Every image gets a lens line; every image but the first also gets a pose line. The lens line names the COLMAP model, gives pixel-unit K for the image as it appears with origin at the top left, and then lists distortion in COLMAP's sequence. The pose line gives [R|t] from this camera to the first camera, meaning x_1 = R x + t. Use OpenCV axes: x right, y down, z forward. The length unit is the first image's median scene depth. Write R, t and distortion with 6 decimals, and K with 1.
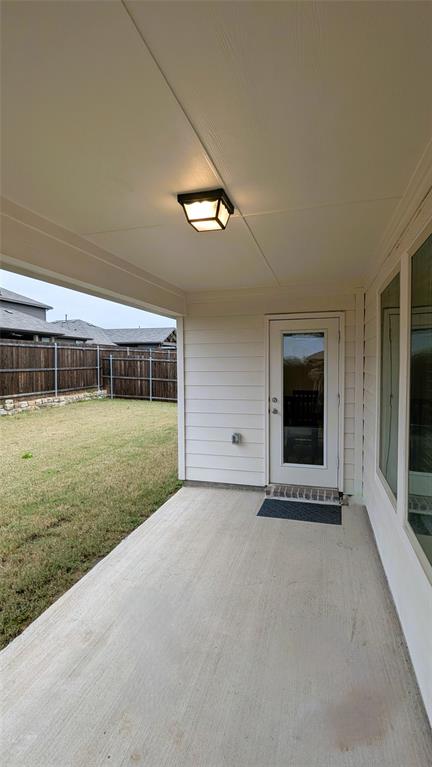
lens RADIAL K [[388.7, 0, 216.0], [0, 388.7, 383.5], [0, 0, 1]] dist [0.051951, -0.000333]
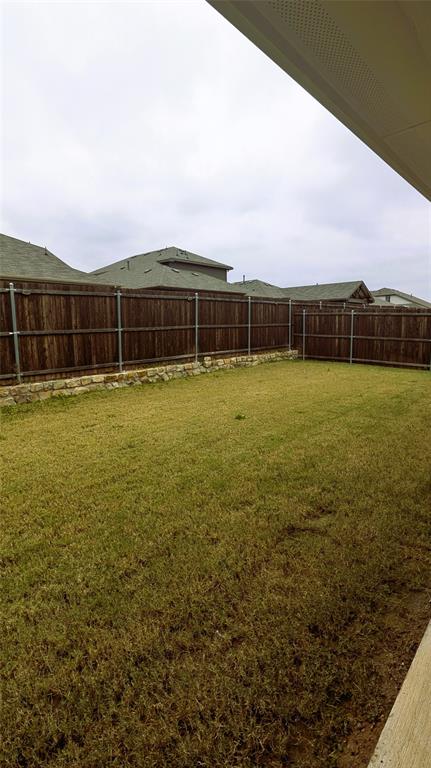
lens RADIAL K [[389.2, 0, 215.5], [0, 389.2, 384.0], [0, 0, 1]] dist [0.051951, -0.000333]
pose [[0.922457, 0.040182, -0.384003, -0.125557], [-0.008446, 0.996432, 0.083977, 0.024184], [0.386007, -0.074221, 0.919505, 0.118090]]
